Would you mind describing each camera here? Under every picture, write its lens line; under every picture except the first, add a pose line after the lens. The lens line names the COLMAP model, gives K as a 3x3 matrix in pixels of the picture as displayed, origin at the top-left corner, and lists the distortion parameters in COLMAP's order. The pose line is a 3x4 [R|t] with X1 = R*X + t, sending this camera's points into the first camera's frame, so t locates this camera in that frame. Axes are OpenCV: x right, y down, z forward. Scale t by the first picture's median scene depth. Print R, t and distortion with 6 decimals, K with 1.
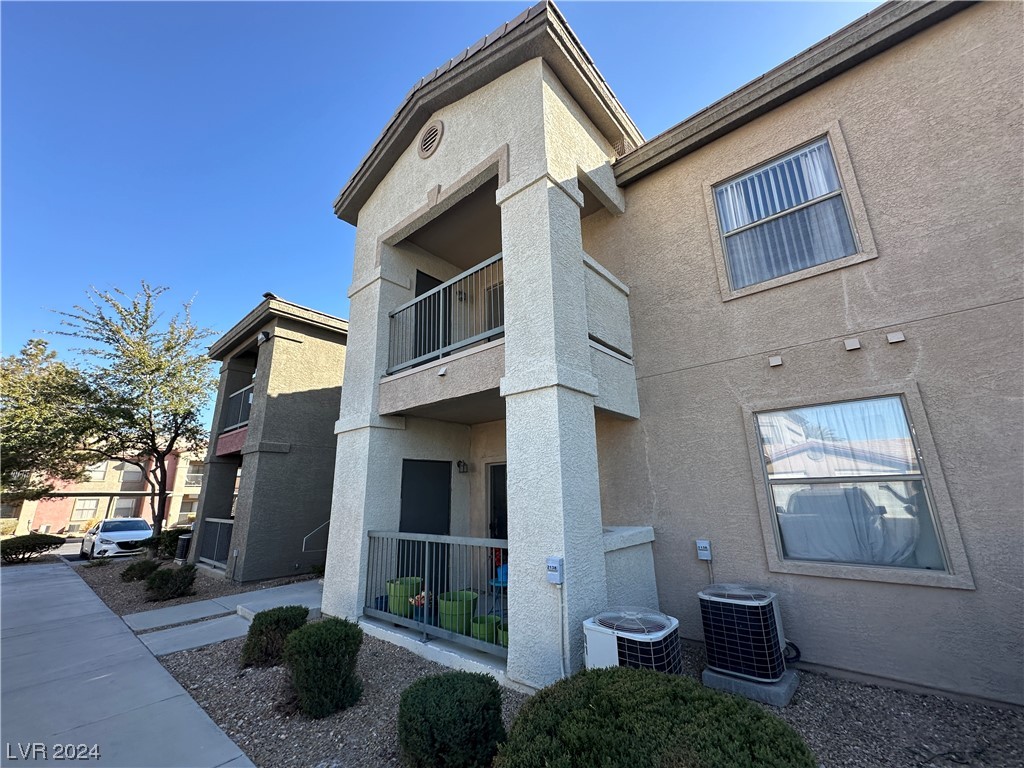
lens RADIAL K [[407.8, 0, 510.5], [0, 407.8, 383.7], [0, 0, 1]] dist [-0.003936, 0.001129]
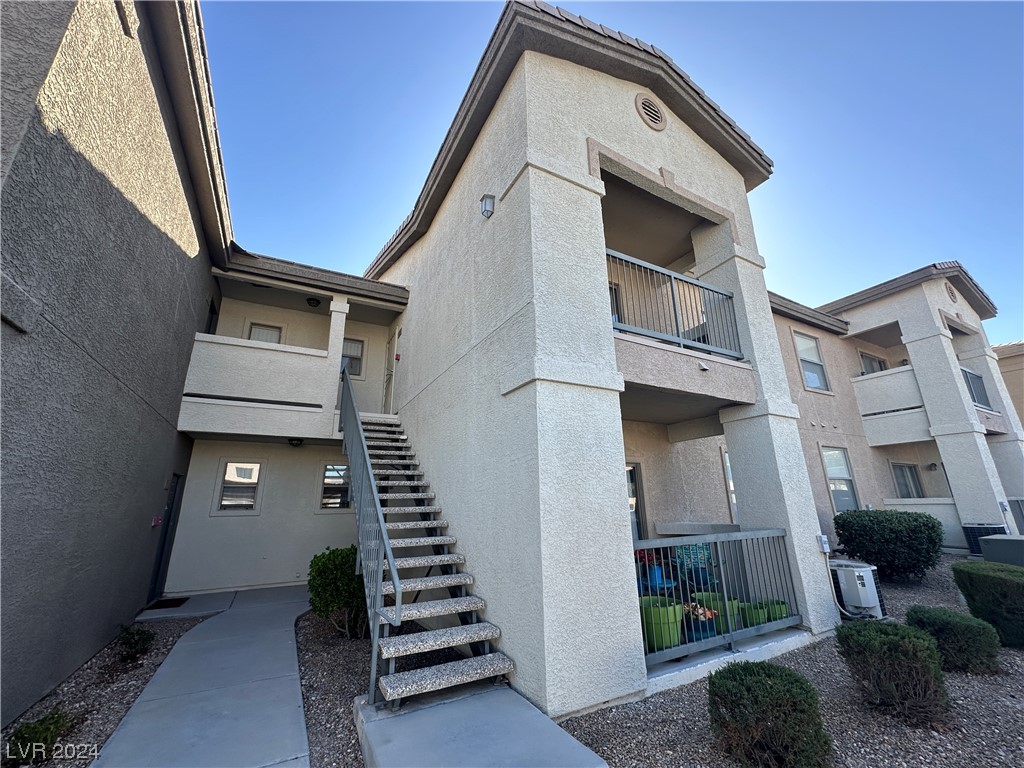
lens RADIAL K [[407.8, 0, 514.1], [0, 407.8, 384.1], [0, 0, 1]] dist [-0.003936, 0.001129]
pose [[0.346335, 0.270205, 0.898355, -1.095432], [-0.240611, 0.951173, -0.193331, 0.284160], [-0.906729, -0.149197, 0.394439, 0.941807]]
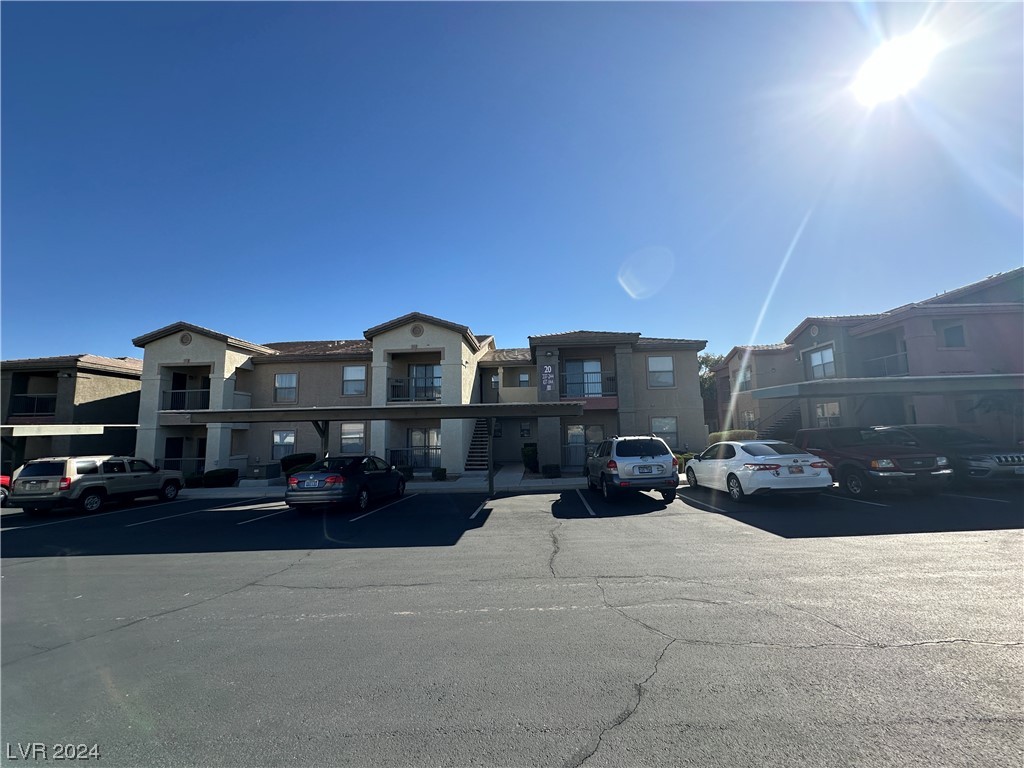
lens RADIAL K [[407.8, 0, 517.5], [0, 407.8, 387.9], [0, 0, 1]] dist [-0.003936, 0.001129]
pose [[0.796619, 0.075231, 0.599783, -0.011115], [-0.156935, 0.983943, 0.085021, -1.006413], [-0.583755, -0.161856, 0.795633, -3.447015]]
